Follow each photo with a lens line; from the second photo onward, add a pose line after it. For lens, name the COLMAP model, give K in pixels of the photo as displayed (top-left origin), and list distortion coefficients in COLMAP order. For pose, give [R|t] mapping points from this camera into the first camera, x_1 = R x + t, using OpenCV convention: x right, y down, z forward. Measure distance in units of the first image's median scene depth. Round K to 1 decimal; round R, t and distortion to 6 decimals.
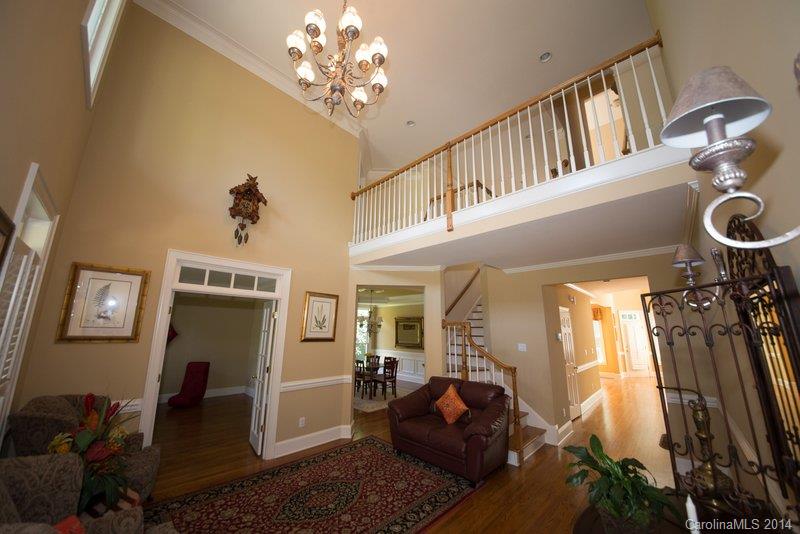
lens RADIAL K [[282.1, 0, 399.3], [0, 282.1, 271.4], [0, 0, 1]] dist [-0.000217, -0.000179]
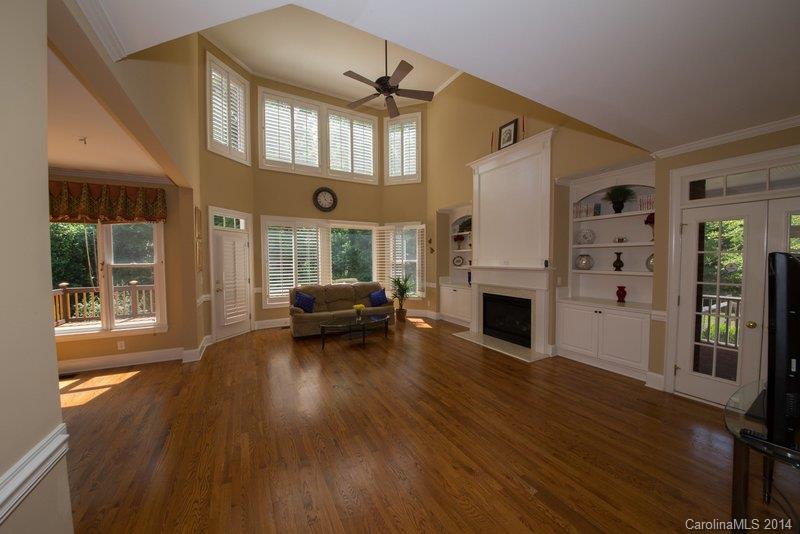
lens RADIAL K [[282.1, 0, 399.3], [0, 282.1, 271.4], [0, 0, 1]] dist [-0.000217, -0.000179]
pose [[0.302272, -0.053150, 0.951739, 0.150386], [-0.192234, 0.974531, 0.115476, 0.045107], [-0.933637, -0.217861, 0.284357, 0.195497]]
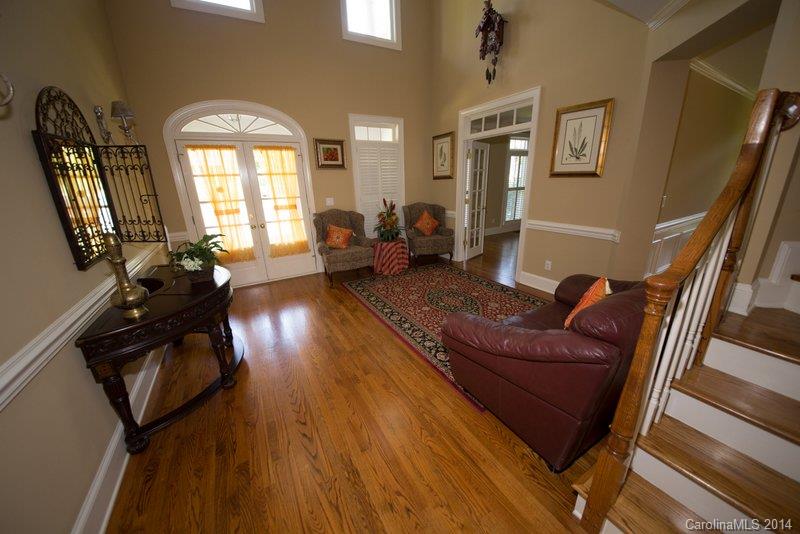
lens RADIAL K [[282.1, 0, 399.3], [0, 282.1, 271.4], [0, 0, 1]] dist [-0.000217, -0.000179]
pose [[-0.269299, 0.298900, -0.915498, 0.654807], [0.228552, 0.943295, 0.240745, 0.218770], [0.935544, -0.144406, -0.322343, 0.848929]]
